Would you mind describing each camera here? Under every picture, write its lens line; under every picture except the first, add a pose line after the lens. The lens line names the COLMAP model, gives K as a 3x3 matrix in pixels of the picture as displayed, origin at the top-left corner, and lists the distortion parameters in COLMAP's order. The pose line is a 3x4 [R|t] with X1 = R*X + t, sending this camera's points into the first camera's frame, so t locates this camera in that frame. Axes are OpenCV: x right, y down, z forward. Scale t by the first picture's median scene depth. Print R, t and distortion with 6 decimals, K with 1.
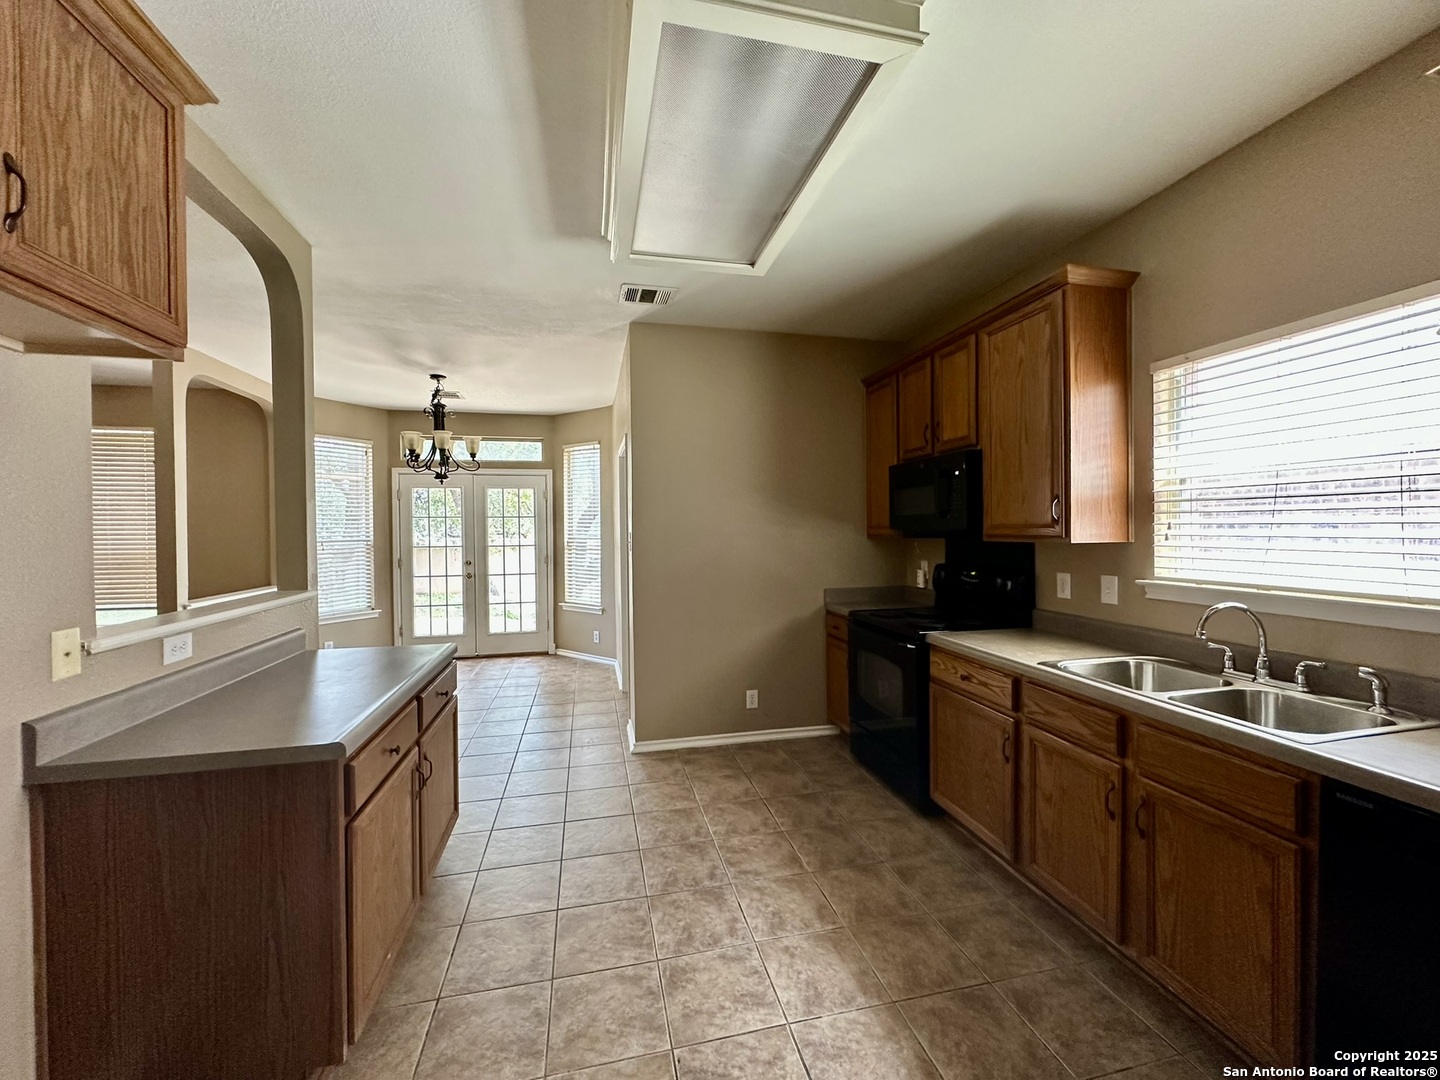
lens RADIAL K [[574.5, 0, 720.6], [0, 574.5, 534.5], [0, 0, 1]] dist [-0.005630, 0.000013]
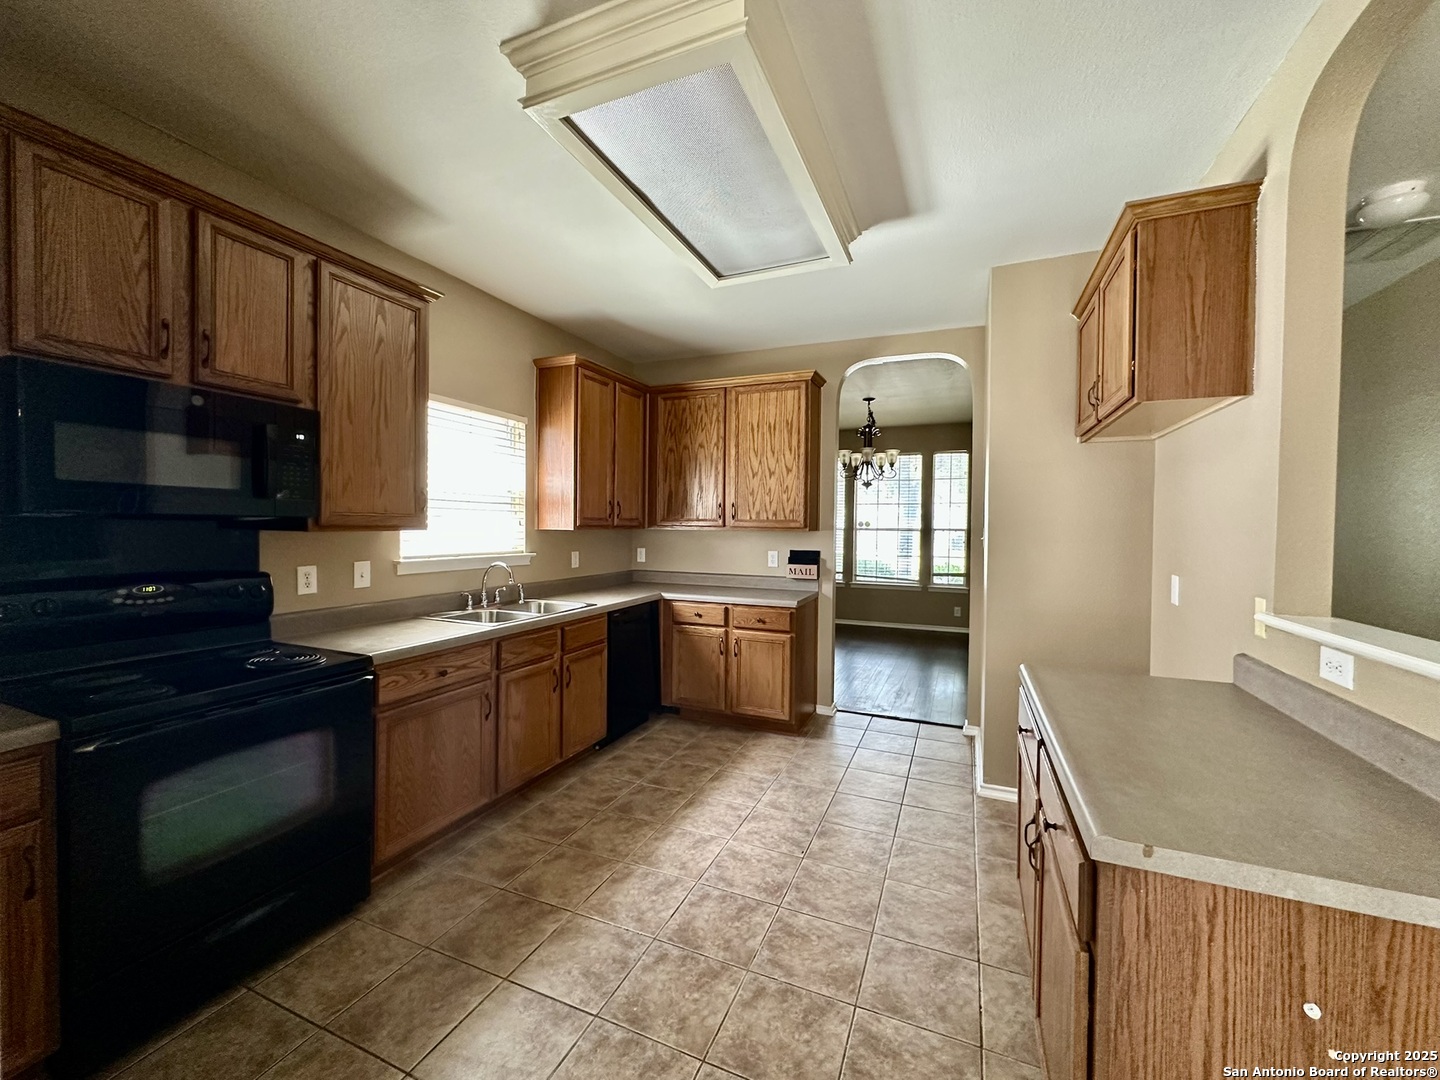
lens RADIAL K [[574.5, 0, 720.6], [0, 574.5, 534.5], [0, 0, 1]] dist [-0.005630, 0.000013]
pose [[-0.808402, -0.010930, 0.588530, -0.594675], [0.000833, 0.999805, 0.019711, 0.000567], [-0.588630, 0.016425, -0.808235, 1.750277]]
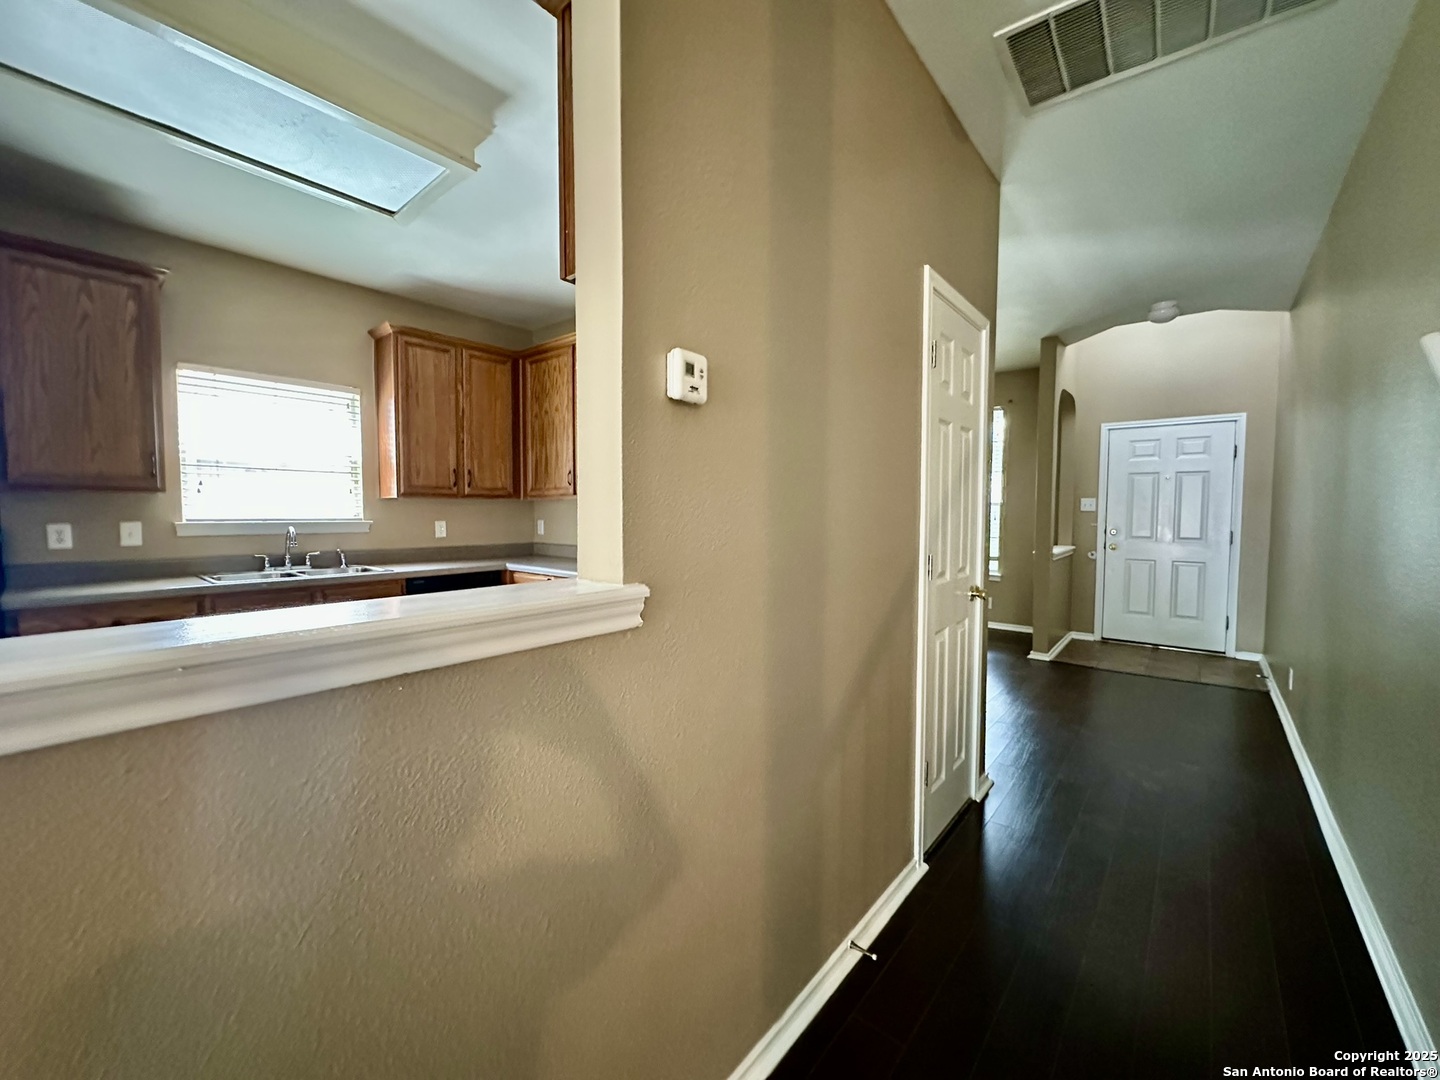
lens RADIAL K [[574.5, 0, 720.6], [0, 574.5, 534.5], [0, 0, 1]] dist [-0.005630, 0.000013]
pose [[-0.606334, -0.030493, 0.794625, -1.207470], [0.007049, 0.999019, 0.043715, 0.064056], [-0.795179, 0.032107, -0.605524, 0.882541]]
